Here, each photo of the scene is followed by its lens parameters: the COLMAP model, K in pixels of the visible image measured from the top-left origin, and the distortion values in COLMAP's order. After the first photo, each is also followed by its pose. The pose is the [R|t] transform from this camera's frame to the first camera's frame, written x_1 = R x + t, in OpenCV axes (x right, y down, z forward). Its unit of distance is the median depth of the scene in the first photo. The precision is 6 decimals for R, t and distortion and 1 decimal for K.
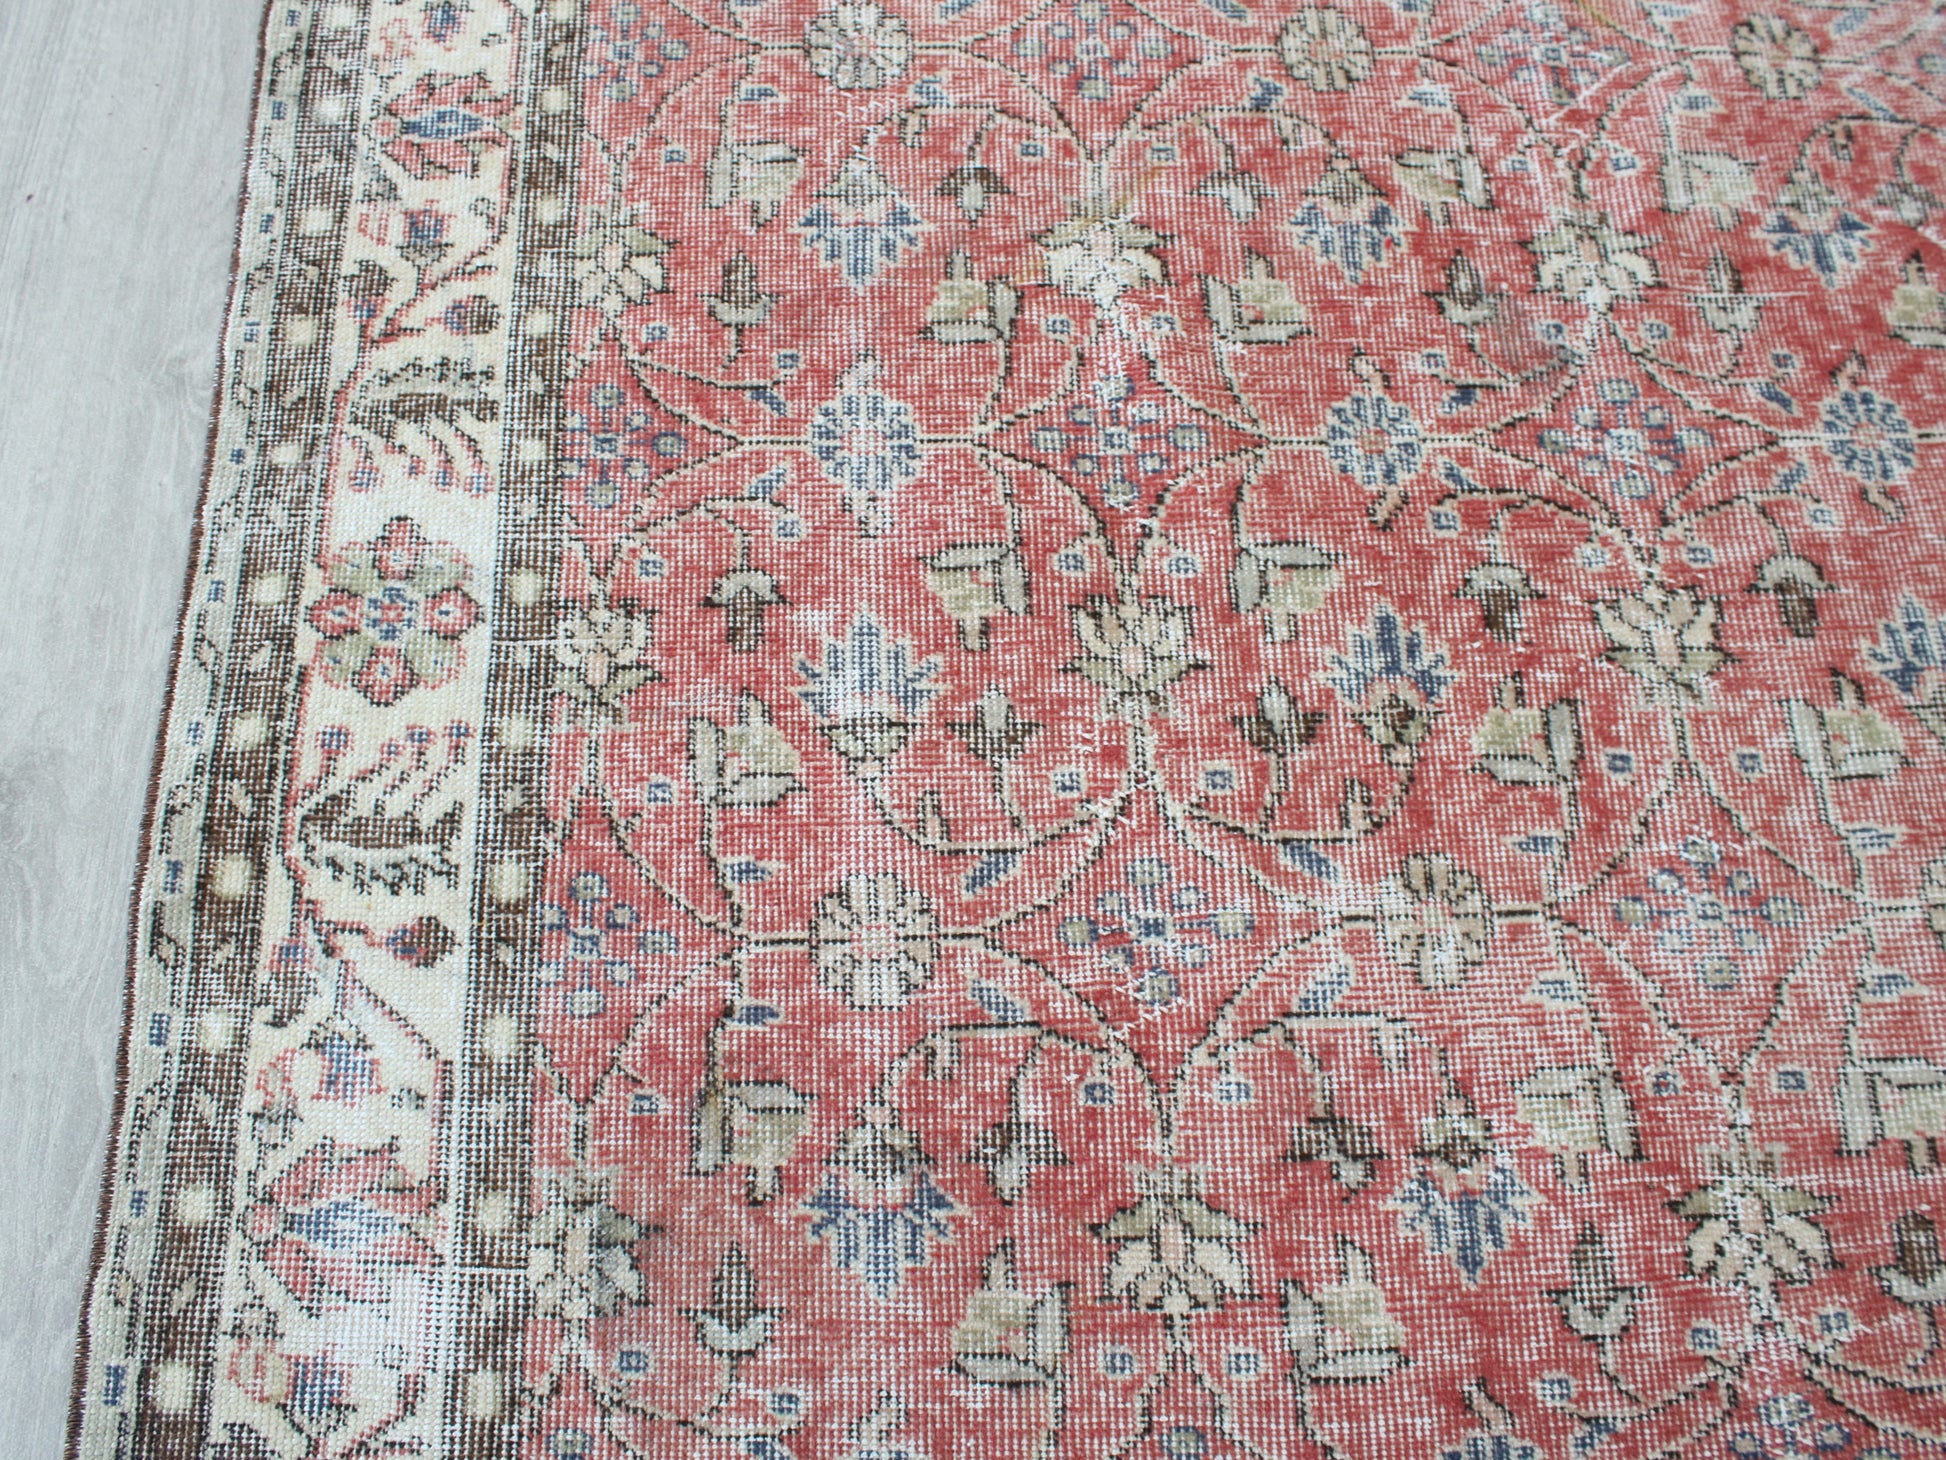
lens RADIAL K [[1846.5, 0, 985.6], [0, 1846.5, 710.9], [0, 0, 1]] dist [-0.169661, 0.156096]
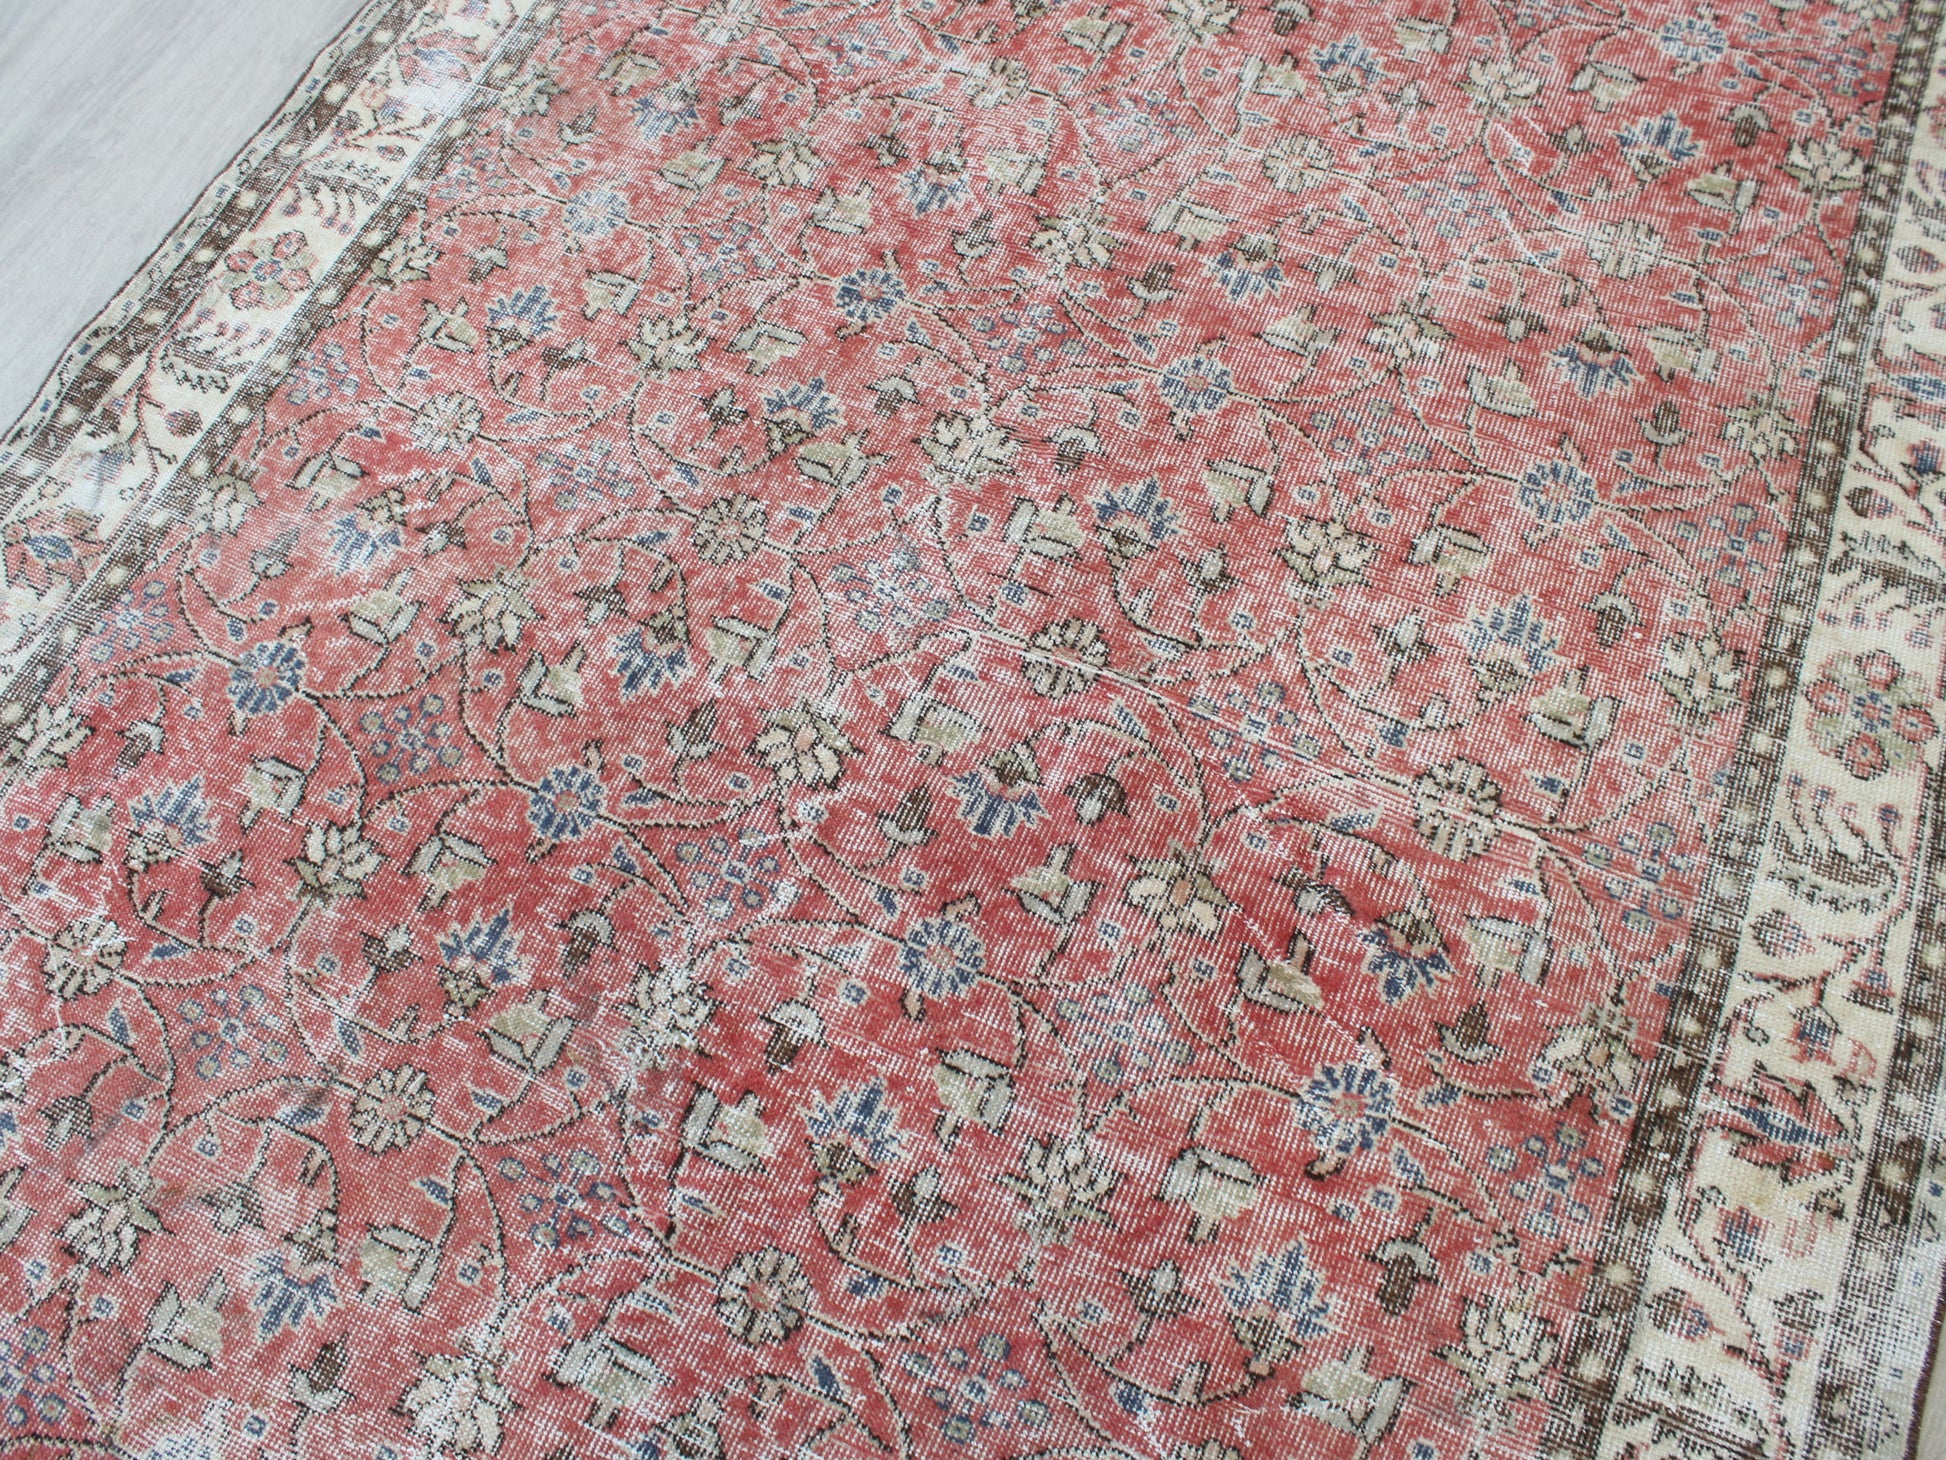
lens RADIAL K [[1846.5, 0, 985.6], [0, 1846.5, 710.9], [0, 0, 1]] dist [-0.169661, 0.156096]
pose [[0.905237, 0.331446, -0.265875, 0.881522], [-0.358367, 0.931738, -0.058626, 0.770970], [0.228294, 0.148351, 0.962223, -0.634374]]
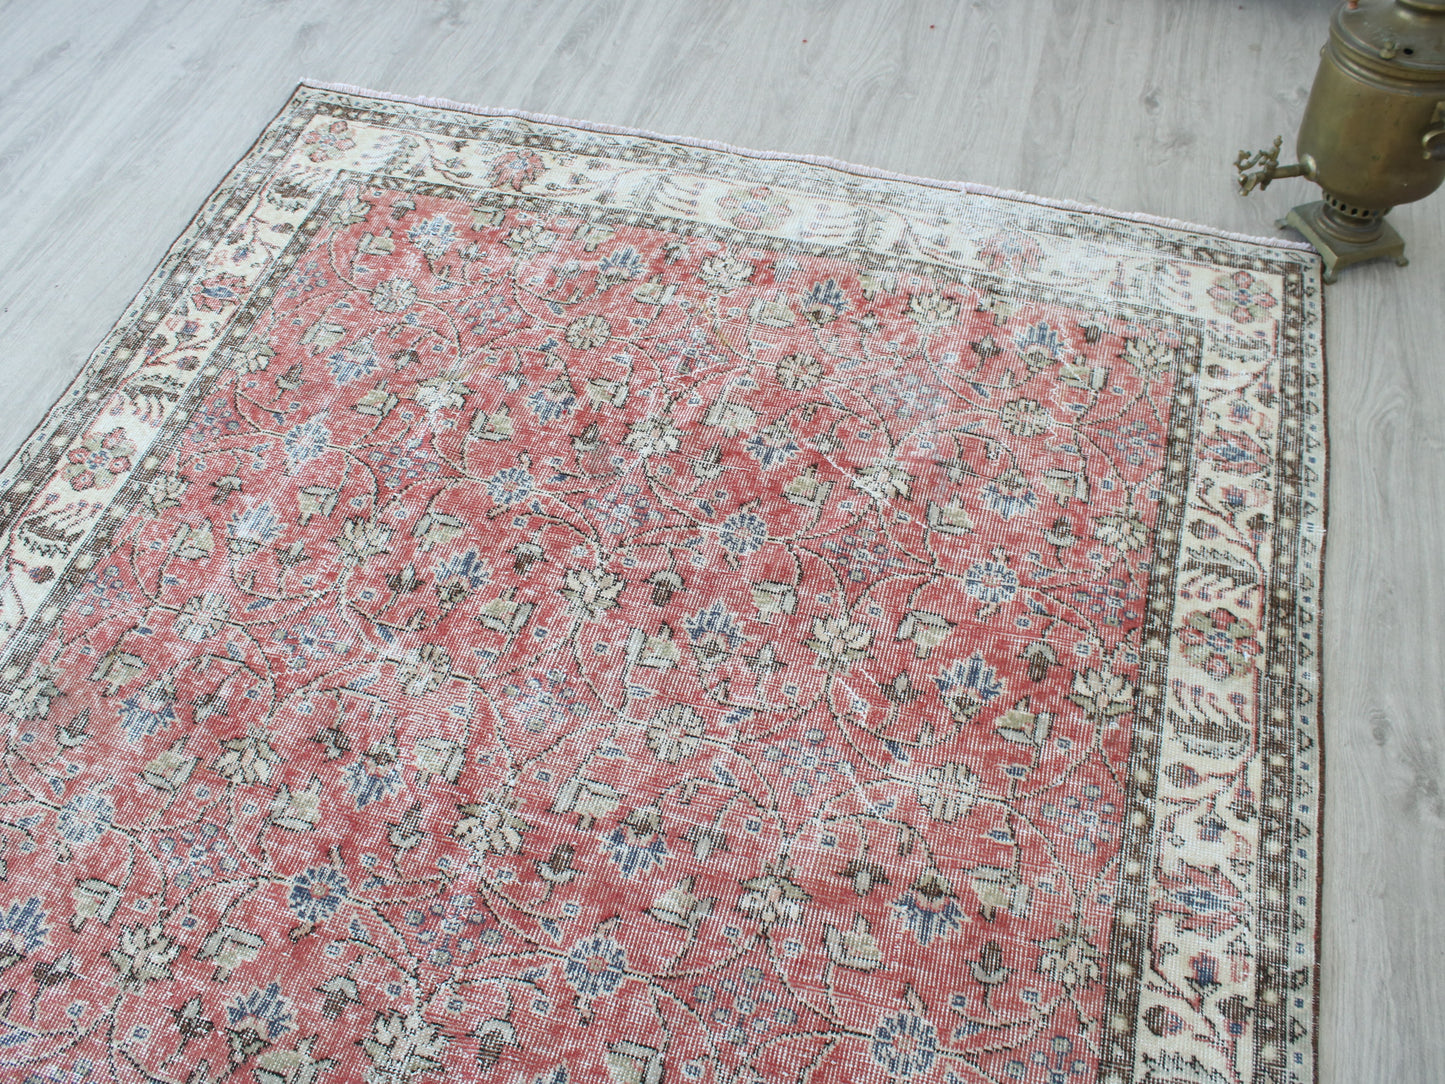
lens RADIAL K [[1371.1, 0, 731.8], [0, 1371.1, 527.8], [0, 0, 1]] dist [-0.169661, 0.156096]
pose [[0.956735, 0.210782, -0.200574, 0.845640], [-0.259691, 0.929491, -0.261929, 0.272099], [0.131222, 0.302684, 0.944014, -0.524080]]
